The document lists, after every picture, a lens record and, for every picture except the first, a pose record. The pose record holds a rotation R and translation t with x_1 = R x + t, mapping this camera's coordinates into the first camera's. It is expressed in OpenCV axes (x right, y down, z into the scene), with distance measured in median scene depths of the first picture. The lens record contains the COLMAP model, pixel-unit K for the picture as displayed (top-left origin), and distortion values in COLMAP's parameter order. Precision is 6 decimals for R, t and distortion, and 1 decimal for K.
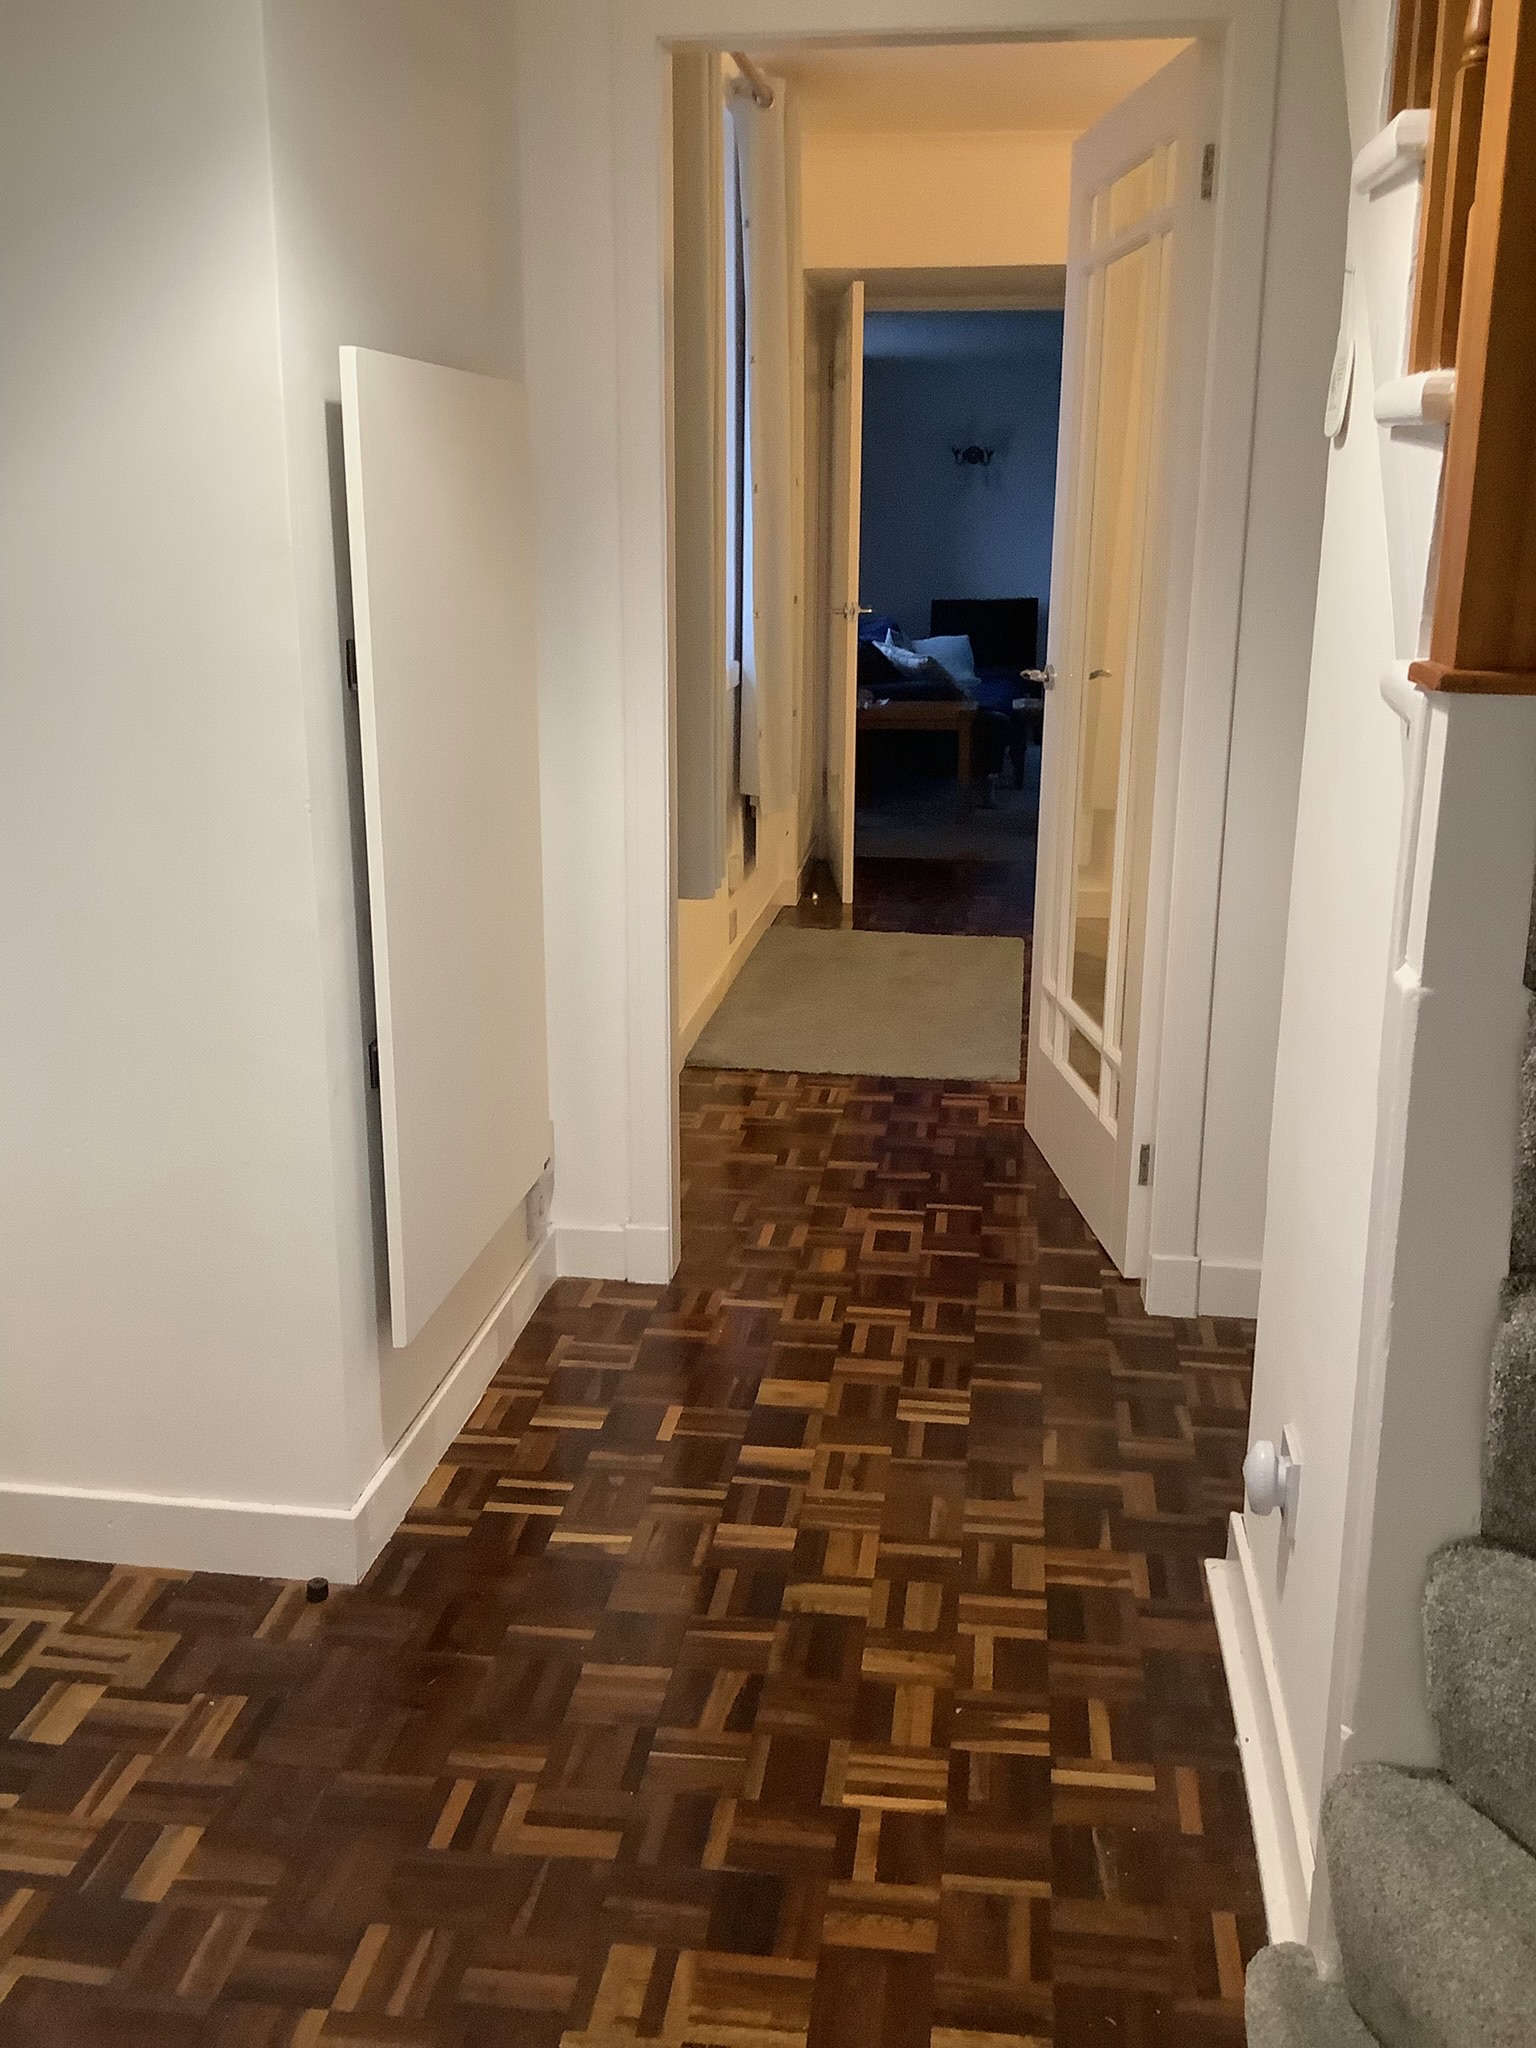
lens RADIAL K [[1838.7, 0, 771.0], [0, 1838.7, 1021.8], [0, 0, 1]] dist [-0.003895, -0.043419]
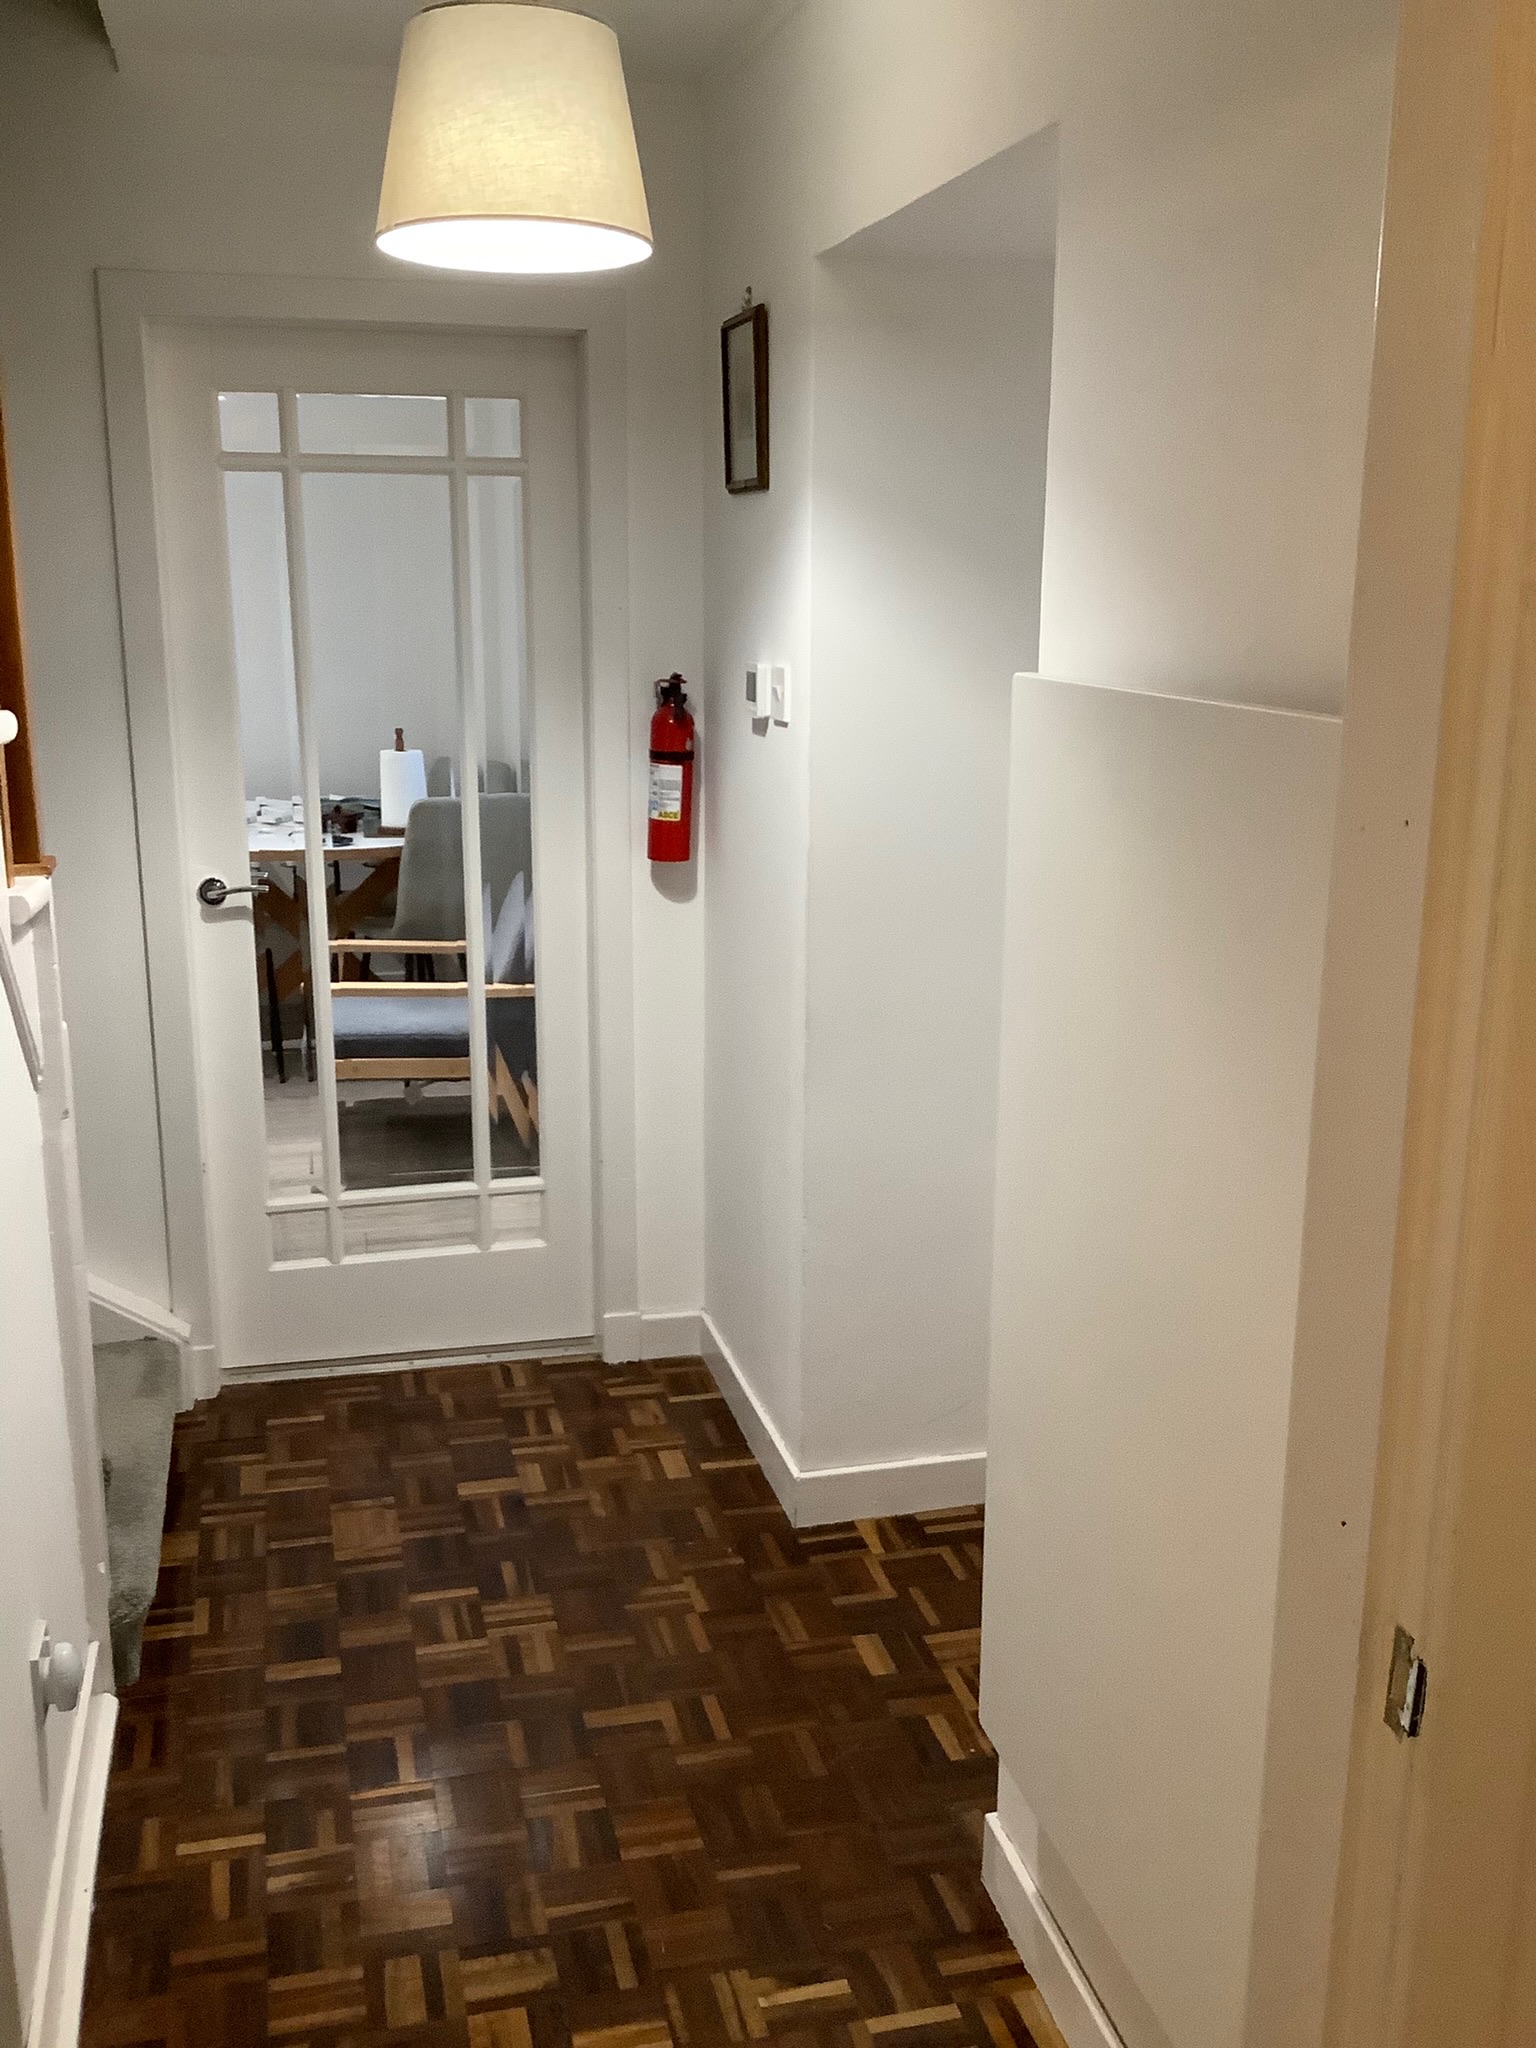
lens RADIAL K [[1838.7, 0, 766.8], [0, 1838.7, 1023.1], [0, 0, 1]] dist [-0.003895, -0.043419]
pose [[-0.923418, 0.085346, -0.374186, 0.254058], [-0.112981, 0.871311, 0.477549, -0.664044], [0.366789, 0.483253, -0.794942, 1.825023]]
